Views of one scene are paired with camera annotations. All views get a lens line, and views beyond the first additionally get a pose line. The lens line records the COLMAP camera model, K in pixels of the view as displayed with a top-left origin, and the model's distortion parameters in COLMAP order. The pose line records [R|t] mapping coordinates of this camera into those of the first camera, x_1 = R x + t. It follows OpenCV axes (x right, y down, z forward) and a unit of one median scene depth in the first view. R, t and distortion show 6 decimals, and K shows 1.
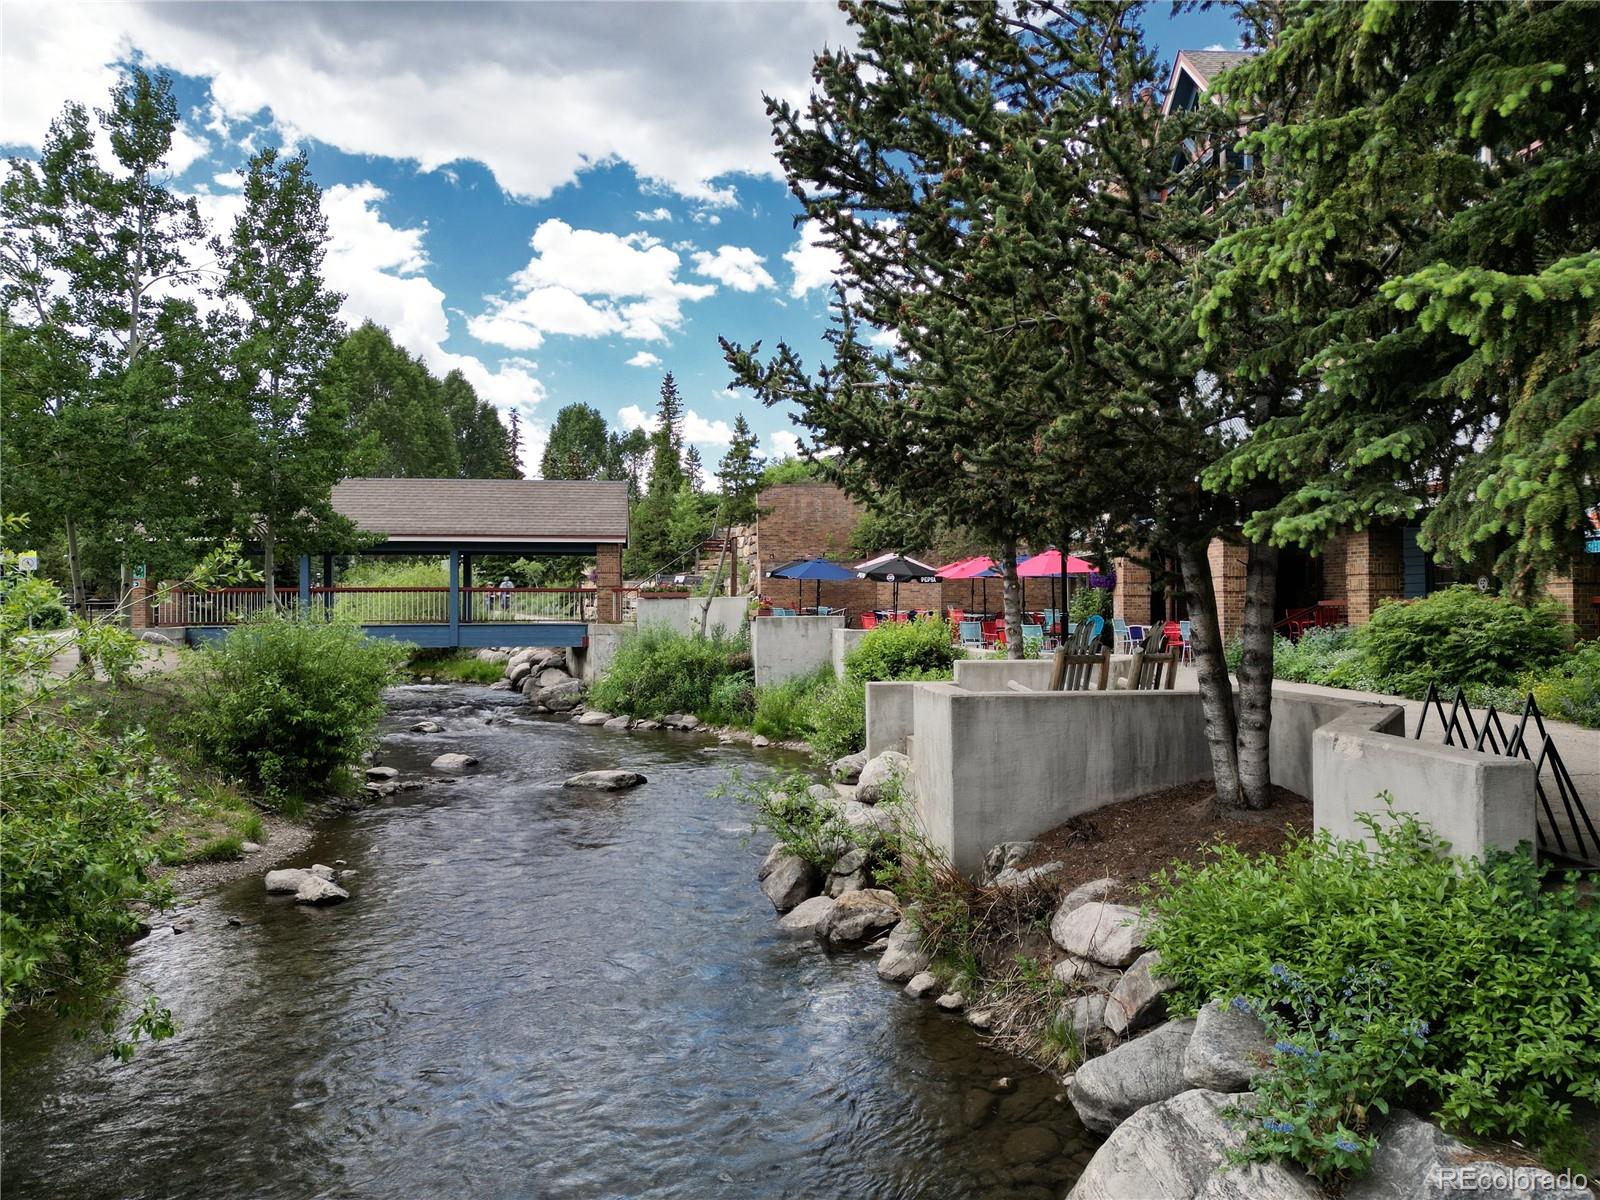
lens RADIAL K [[1077.4, 0, 800.0], [0, 1077.4, 600.0], [0, 0, 1]] dist [0.058363, -0.070023]
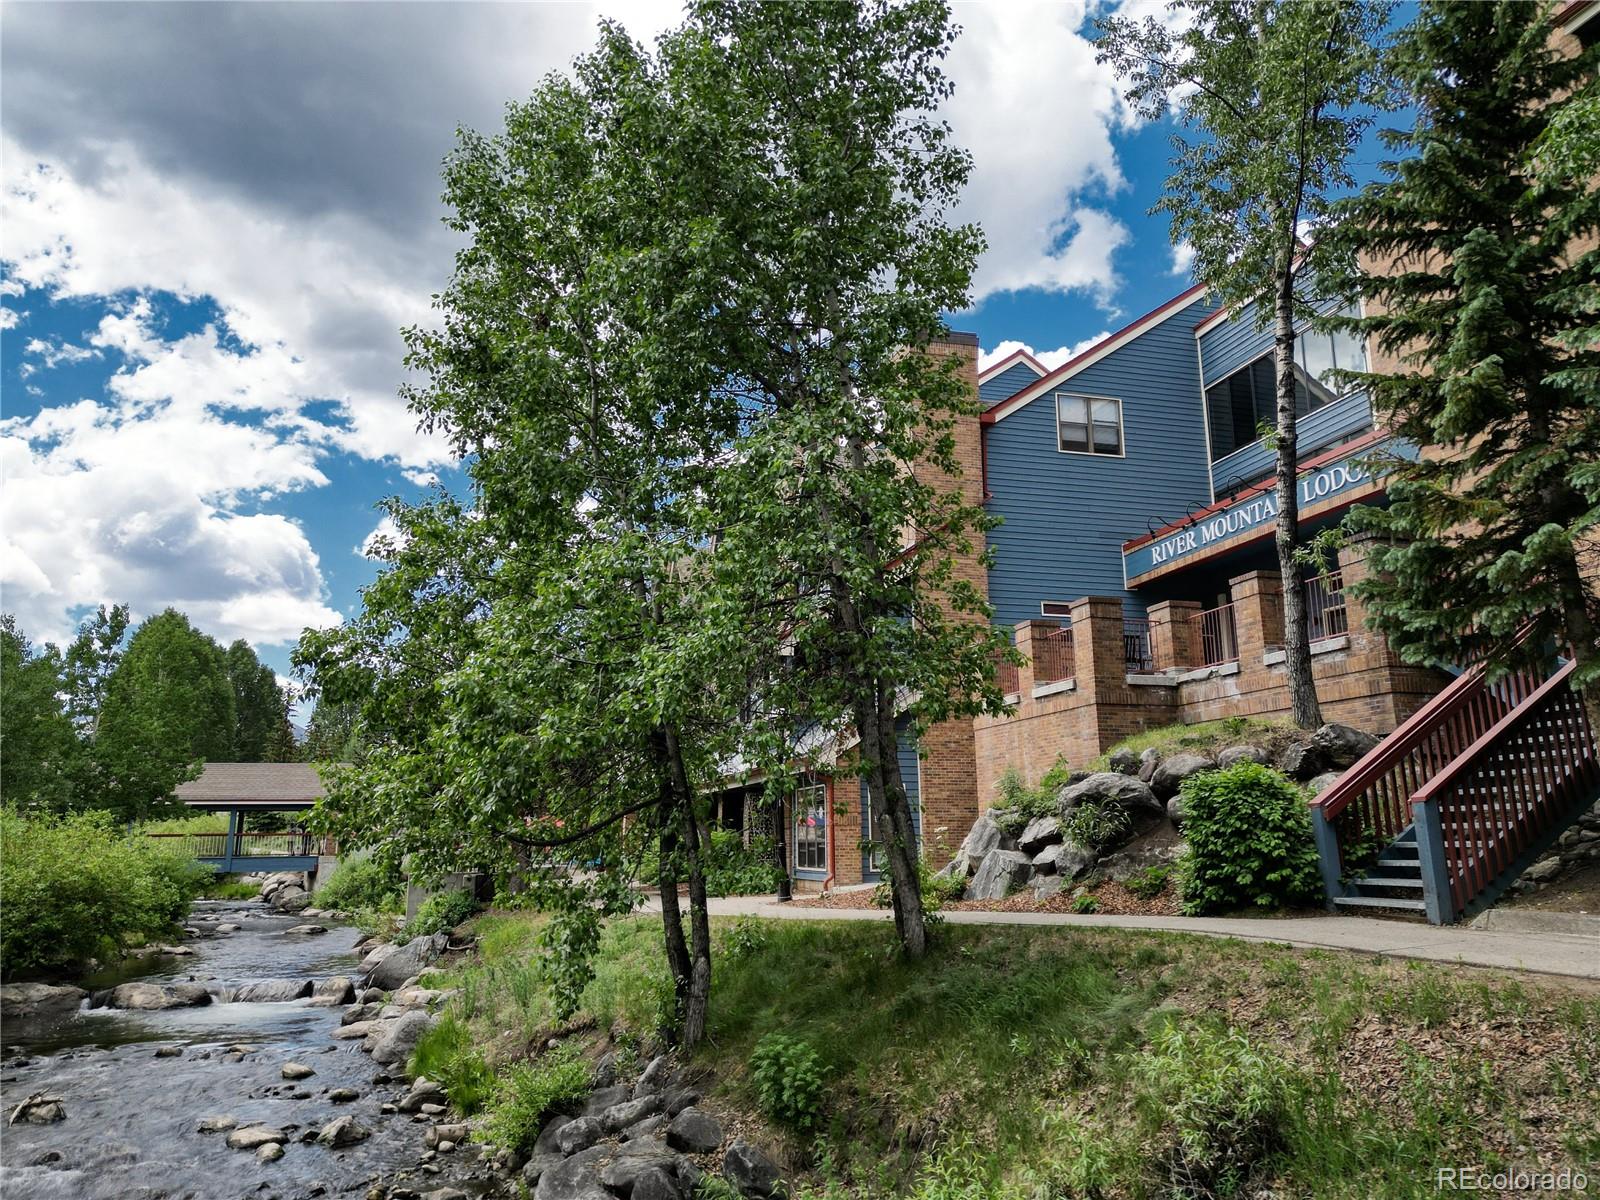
lens RADIAL K [[1077.4, 0, 800.0], [0, 1077.4, 600.0], [0, 0, 1]] dist [0.058363, -0.070023]
pose [[0.983856, 0.031442, 0.176178, 0.200374], [0.005954, 0.978150, -0.207817, -0.009470], [-0.178862, 0.205511, 0.962171, -0.725797]]
